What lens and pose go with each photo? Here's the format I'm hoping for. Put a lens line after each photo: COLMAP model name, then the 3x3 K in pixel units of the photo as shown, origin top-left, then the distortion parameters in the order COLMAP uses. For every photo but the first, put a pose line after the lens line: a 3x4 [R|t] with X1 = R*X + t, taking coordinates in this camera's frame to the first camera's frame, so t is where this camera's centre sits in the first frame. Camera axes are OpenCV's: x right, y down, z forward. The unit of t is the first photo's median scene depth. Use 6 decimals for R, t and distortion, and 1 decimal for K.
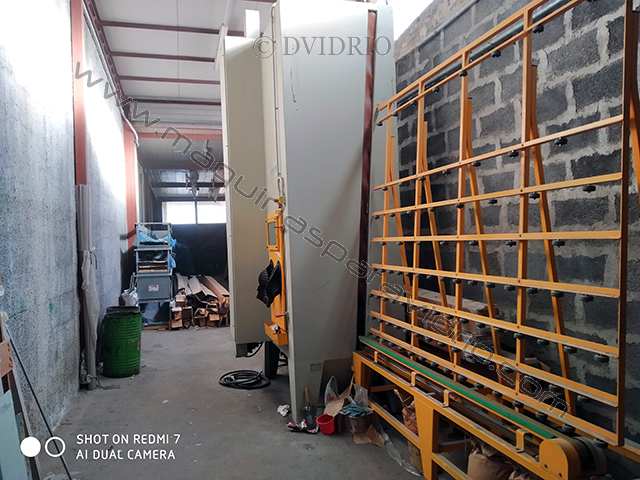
lens RADIAL K [[508.0, 0, 320.0], [0, 508.0, 240.0], [0, 0, 1]] dist [0.003563, -0.009302]
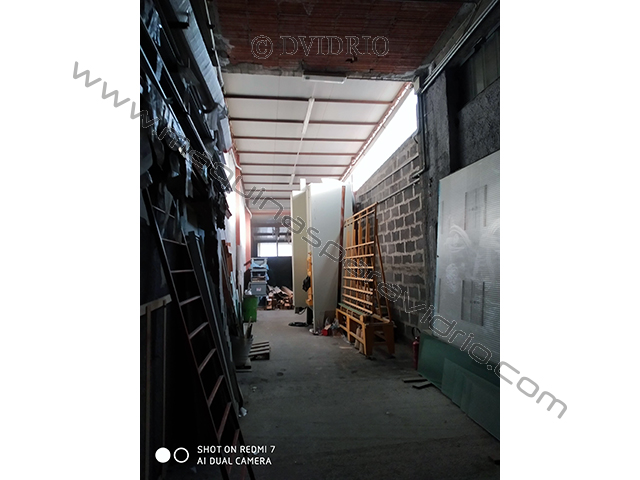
lens RADIAL K [[371.5, 0, 320.0], [0, 371.5, 240.0], [0, 0, 1]] dist [0.000188, -0.001034]
pose [[0.992775, 0.000005, -0.119987, 0.117792], [-0.008327, 0.997592, -0.068860, -0.005124], [0.119698, 0.069362, 0.990384, -0.550144]]
